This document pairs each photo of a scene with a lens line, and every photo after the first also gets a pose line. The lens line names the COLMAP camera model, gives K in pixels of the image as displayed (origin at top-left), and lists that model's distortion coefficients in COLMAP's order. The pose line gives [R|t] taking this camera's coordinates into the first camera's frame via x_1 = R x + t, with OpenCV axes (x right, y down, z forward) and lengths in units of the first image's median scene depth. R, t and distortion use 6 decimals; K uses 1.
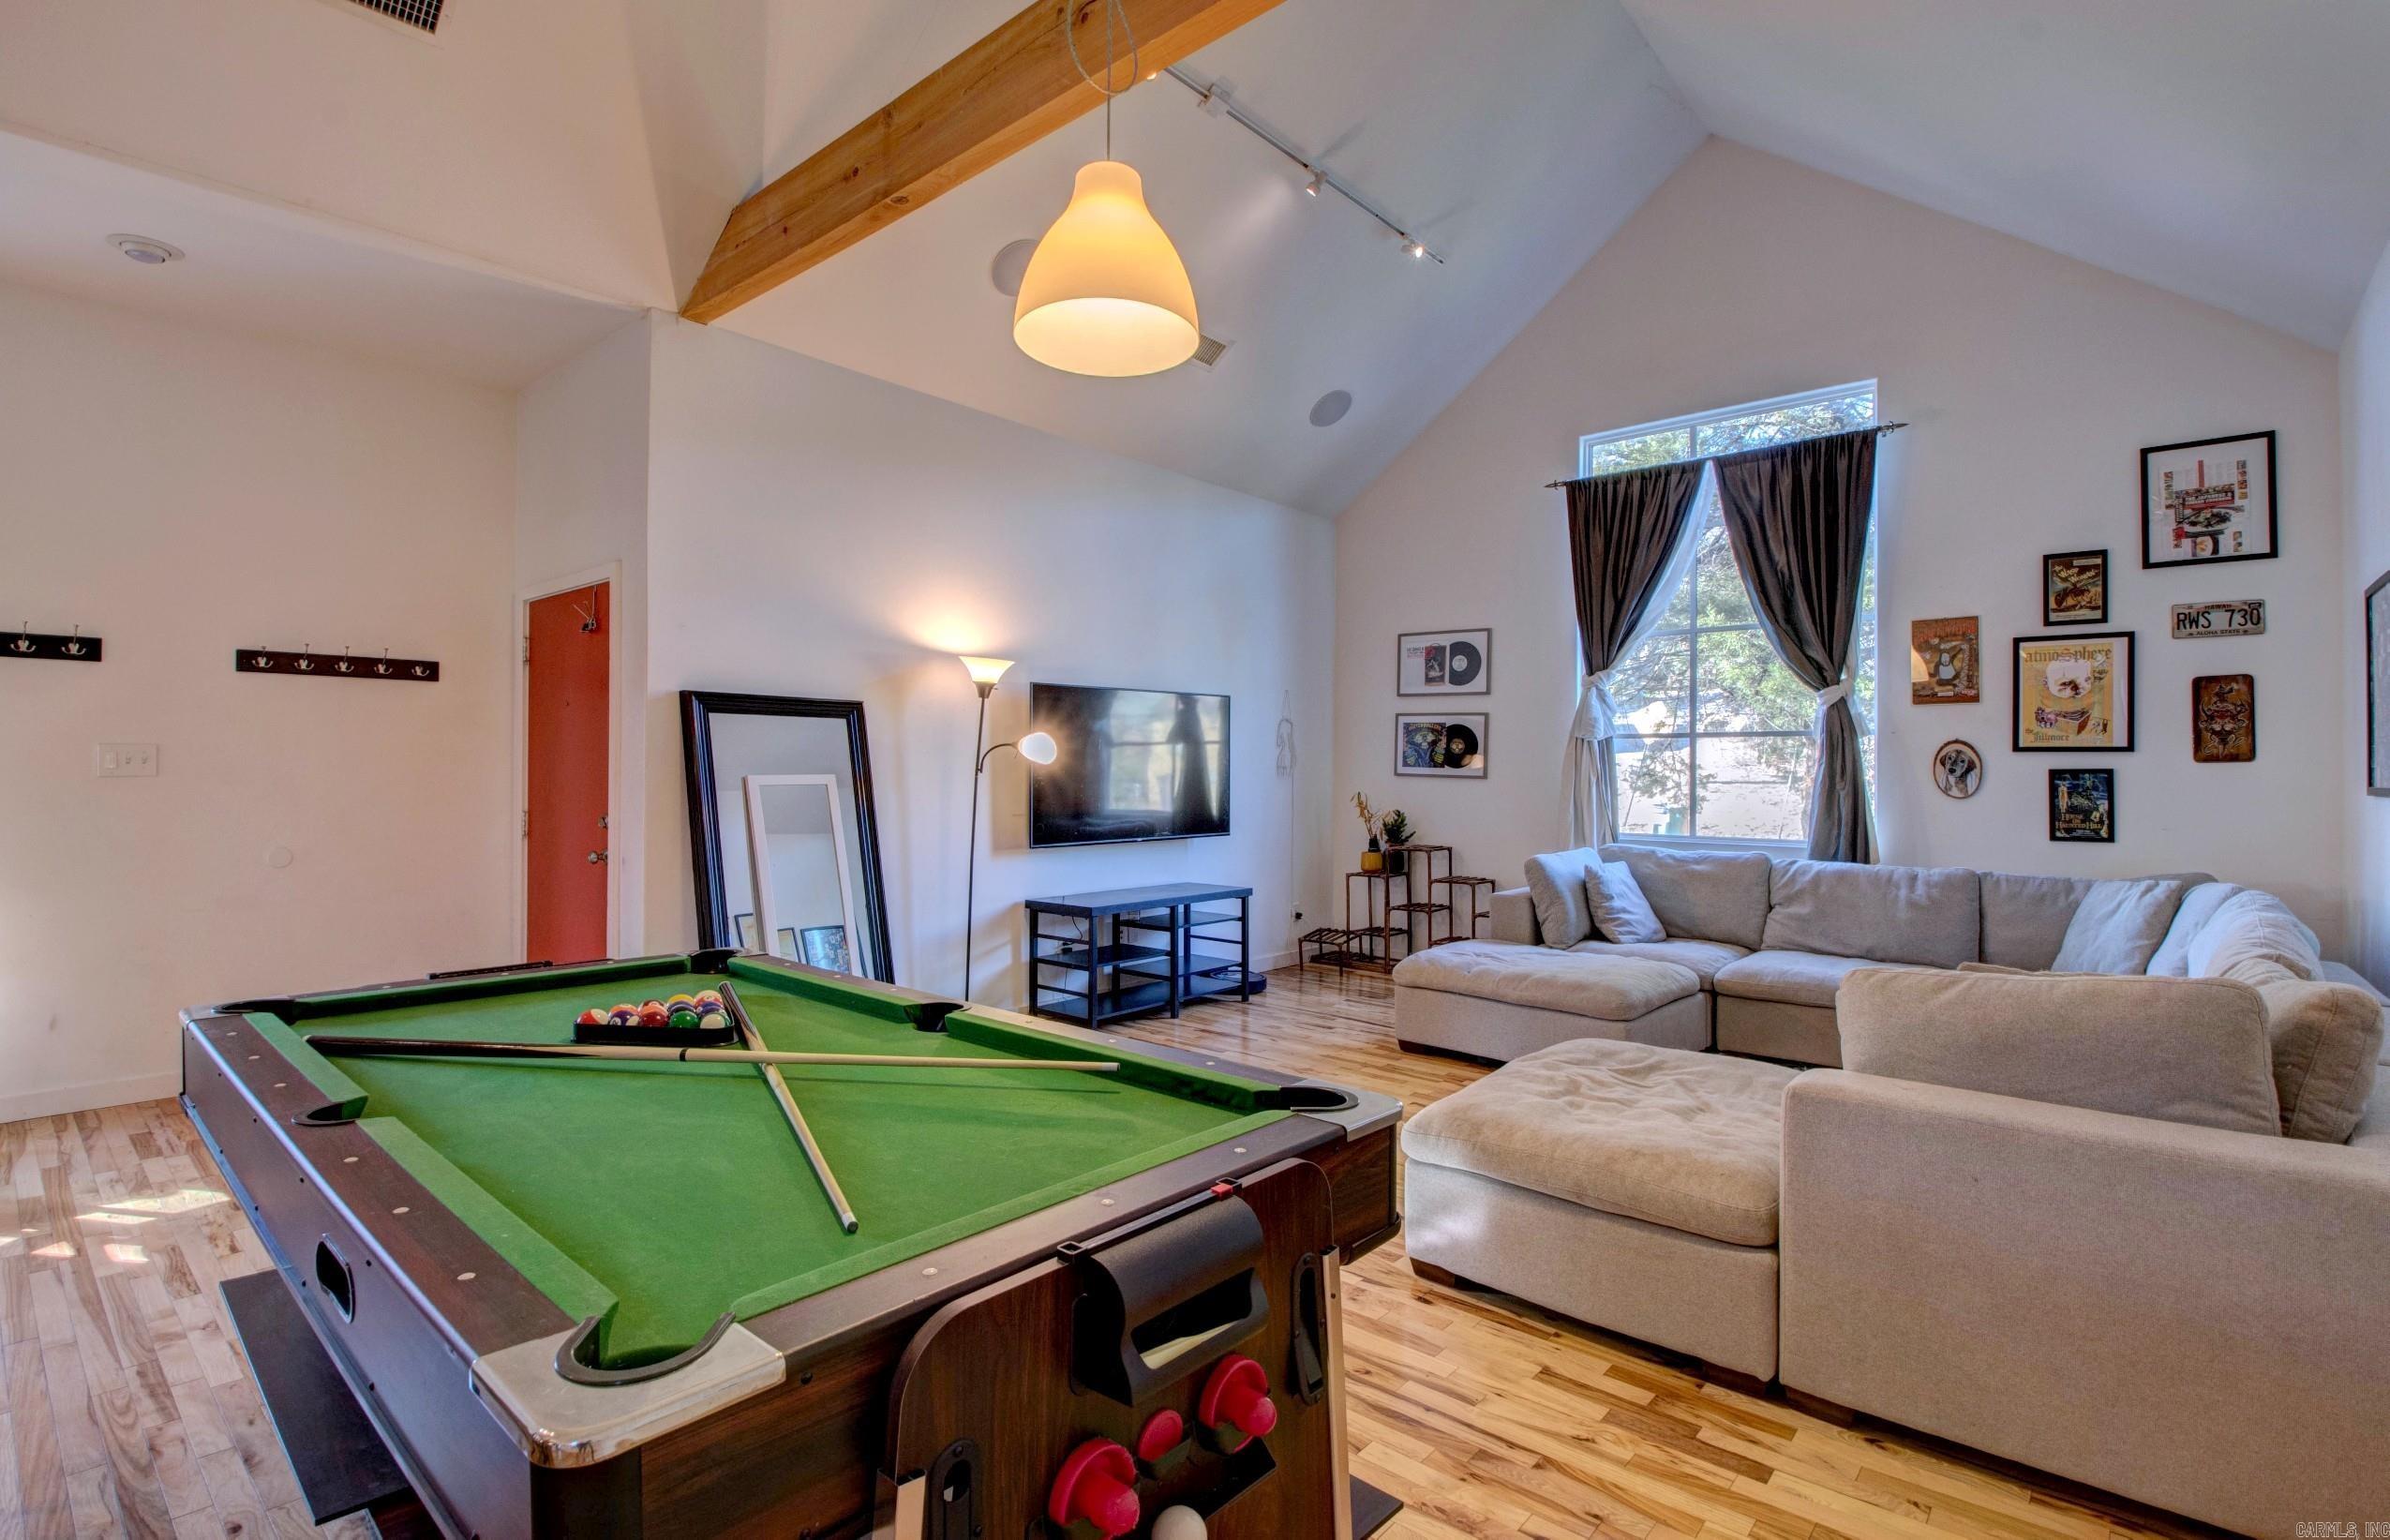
lens RADIAL K [[1121.2, 0, 1188.9], [0, 1121.2, 762.7], [0, 0, 1]] dist [0.000250, -0.015116]
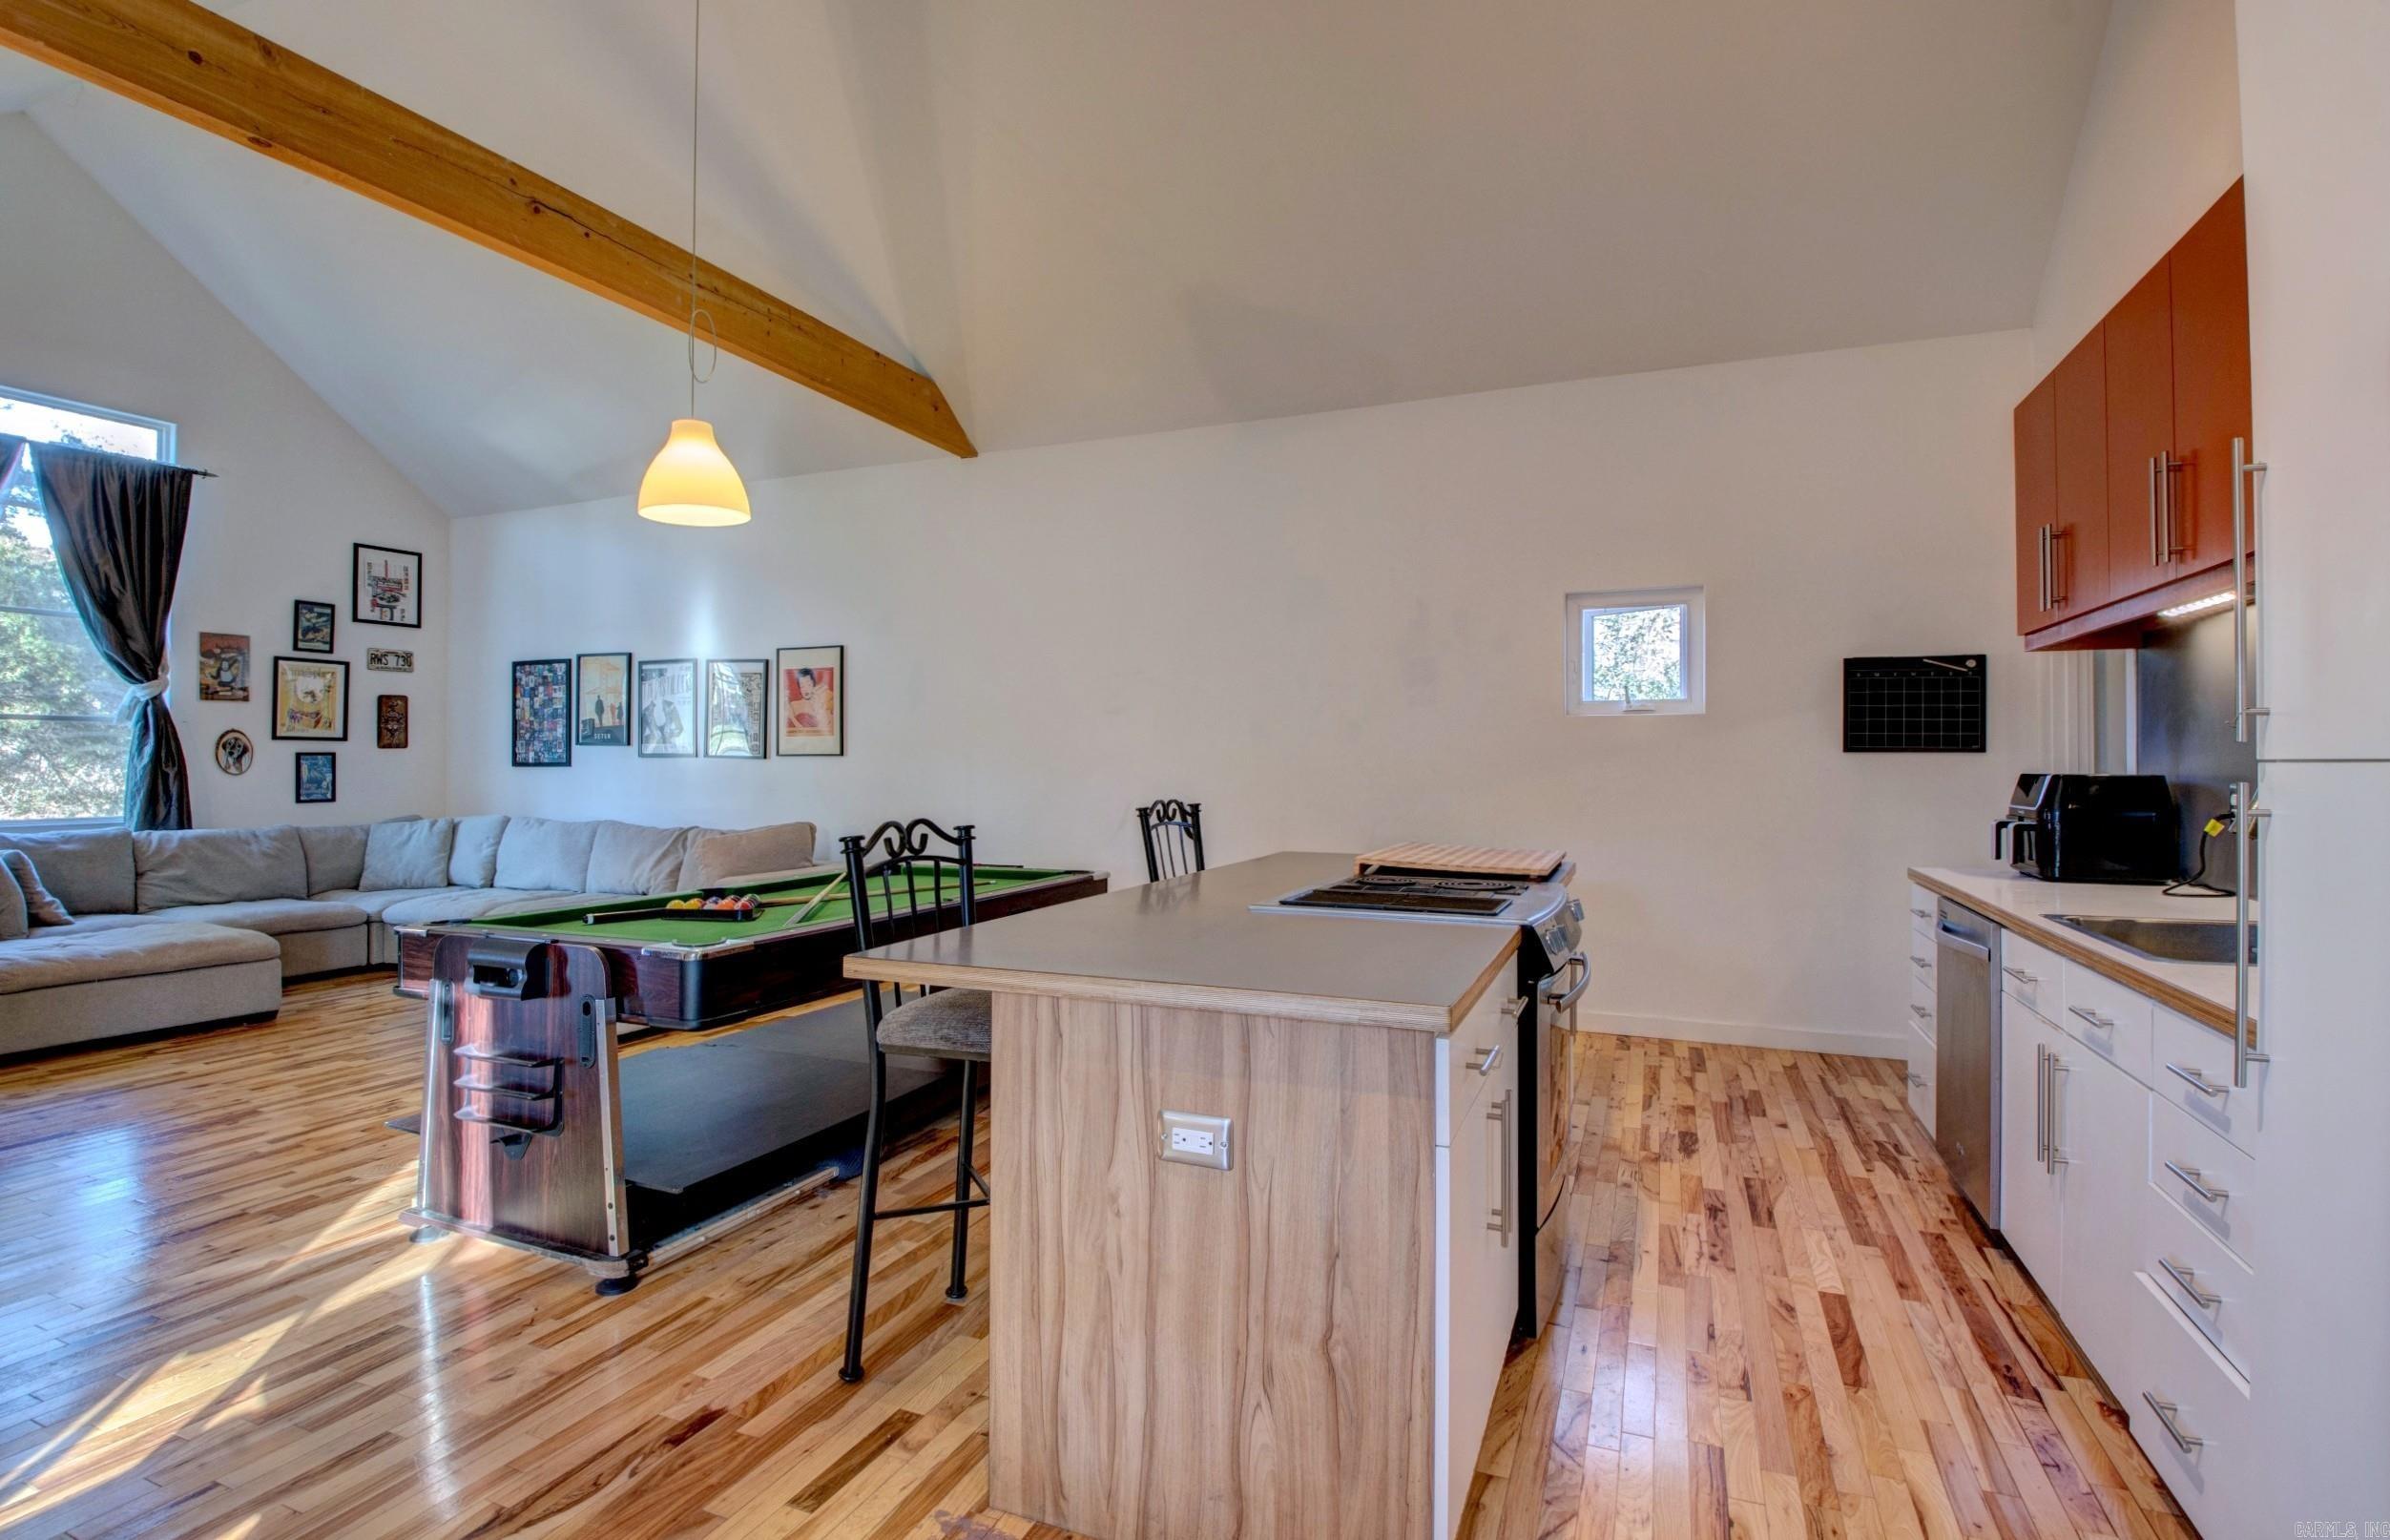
lens RADIAL K [[1121.2, 0, 1203.2], [0, 1121.2, 756.4], [0, 0, 1]] dist [0.000250, -0.015116]
pose [[-0.322037, -0.001352, 0.946726, -0.941001], [-0.008910, 0.999959, -0.001603, 0.002856], [-0.946685, -0.008951, -0.322036, 0.374519]]
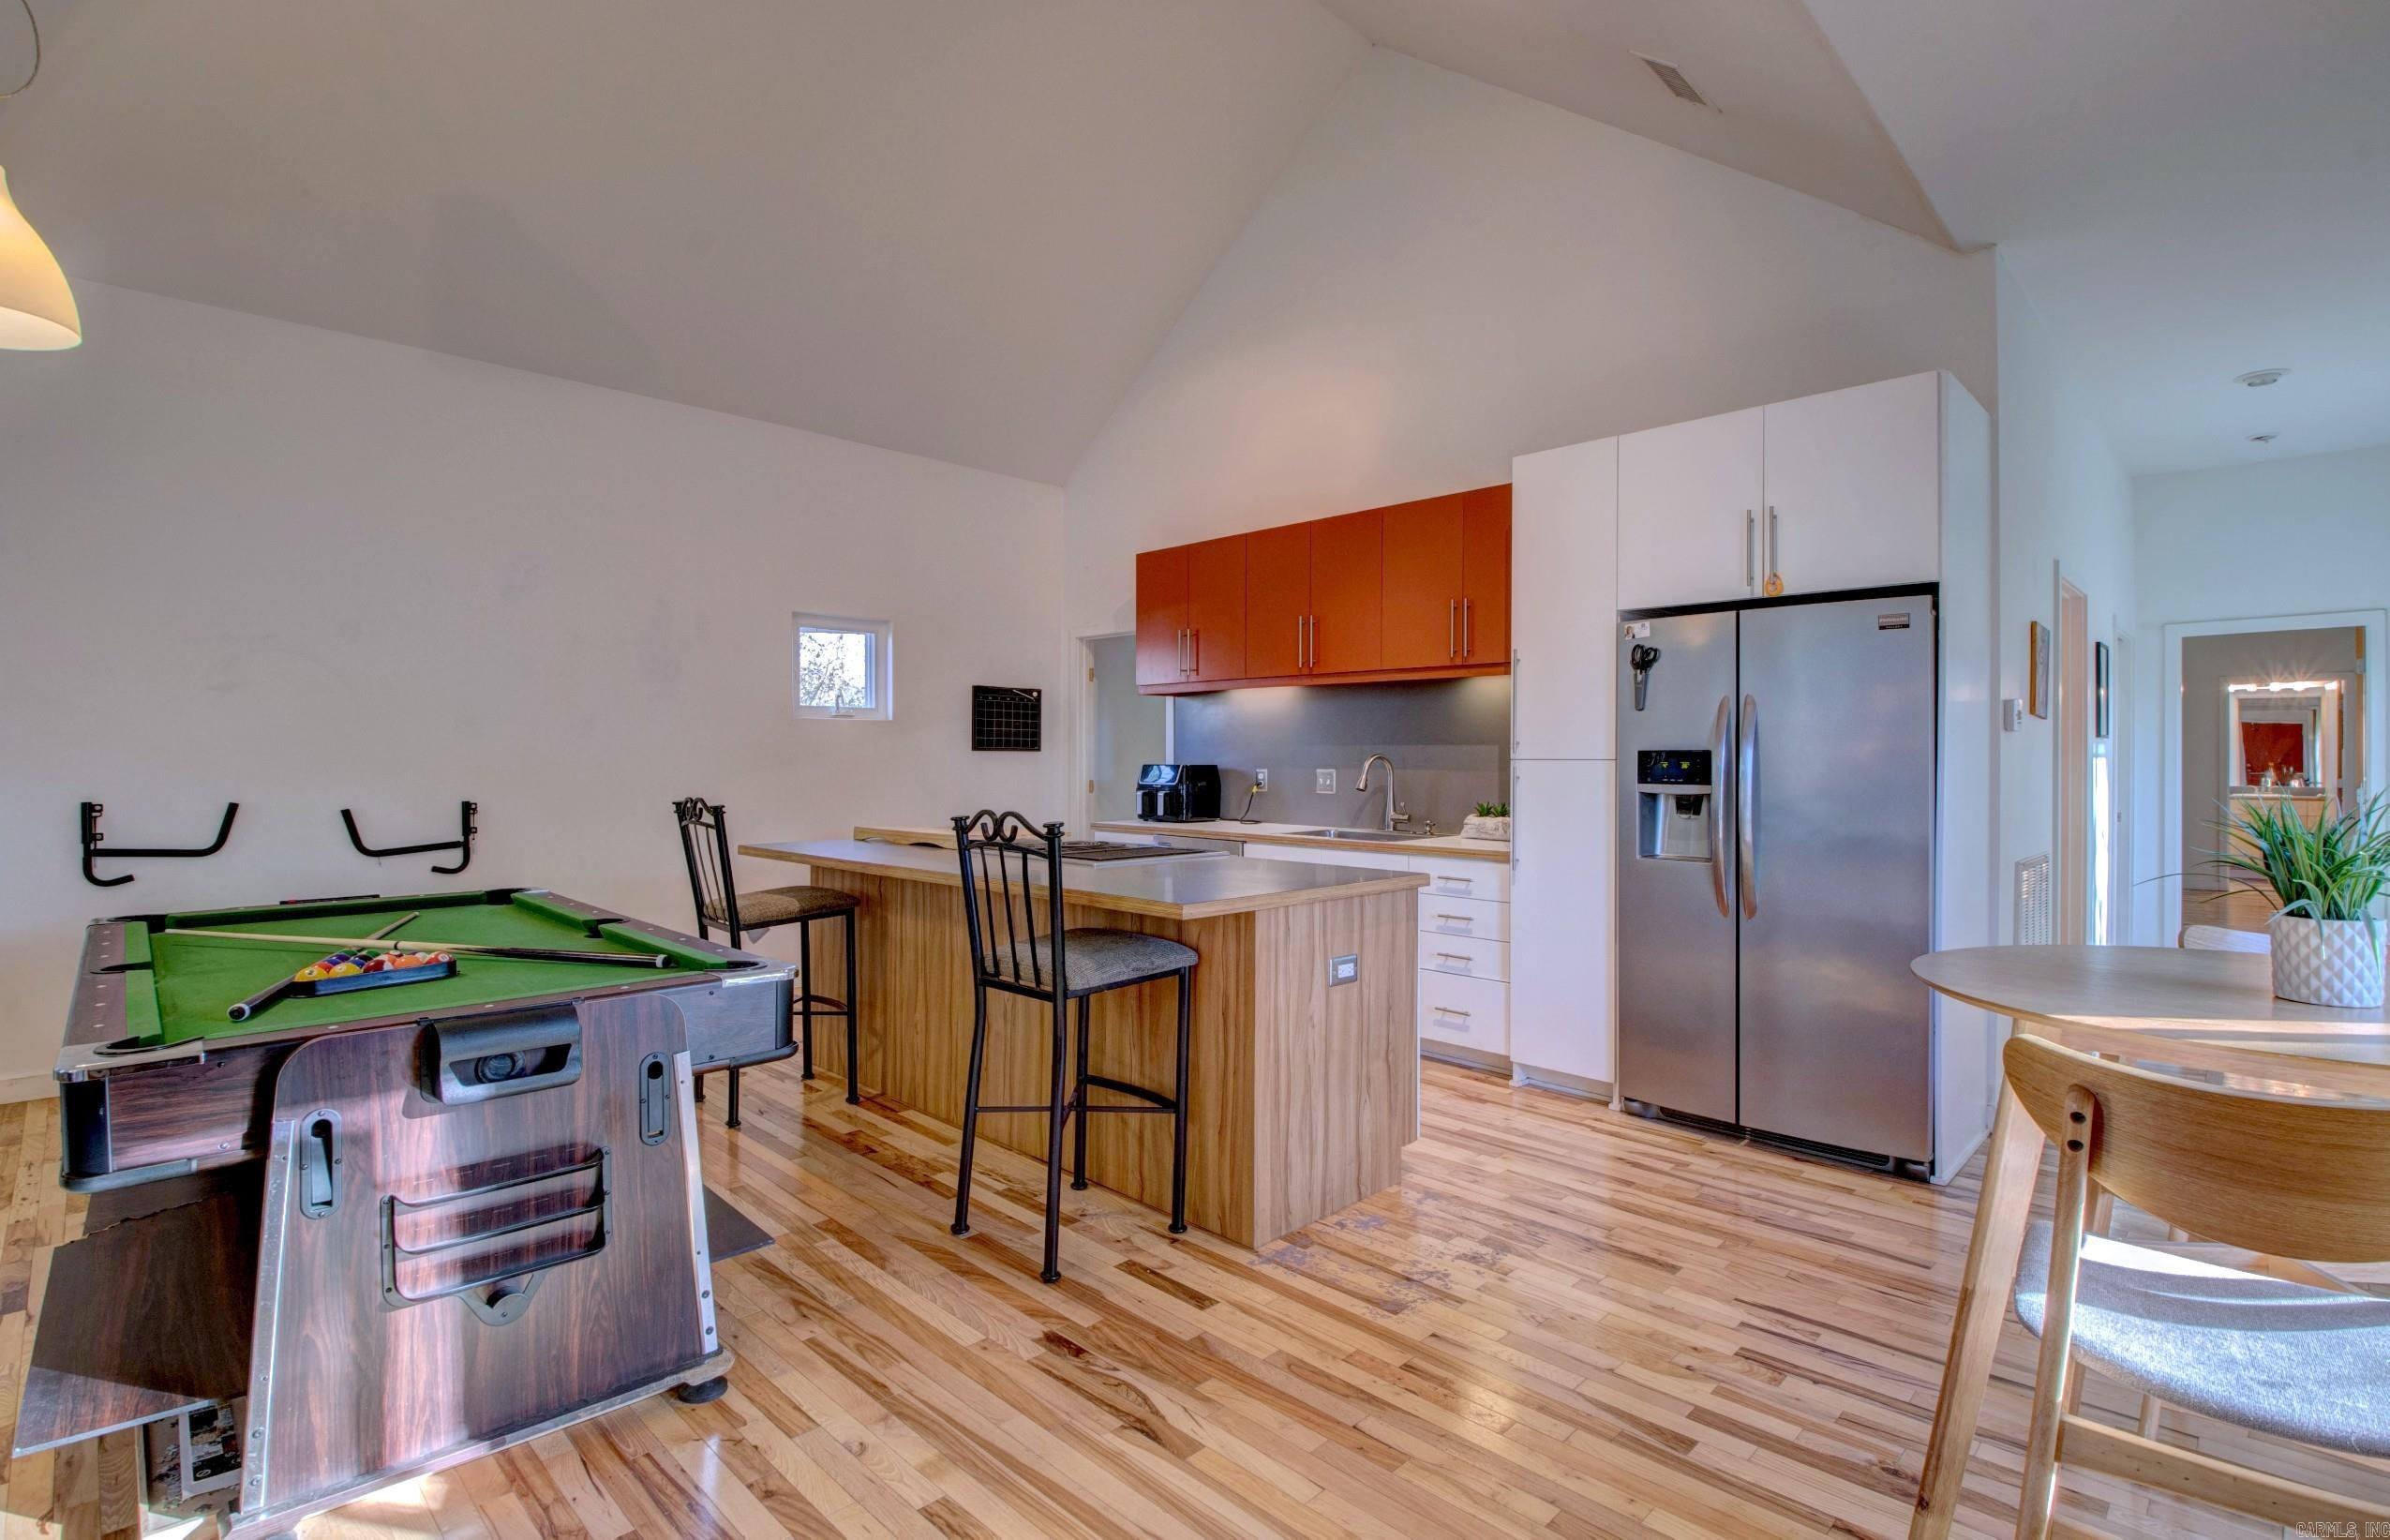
lens RADIAL K [[1121.2, 0, 1174.1], [0, 1121.2, 761.4], [0, 0, 1]] dist [0.000250, -0.015116]
pose [[-0.996935, -0.007518, 0.077871, -0.573483], [-0.007830, 0.999962, -0.003705, 0.008752], [-0.077841, -0.004303, -0.996957, 0.880457]]
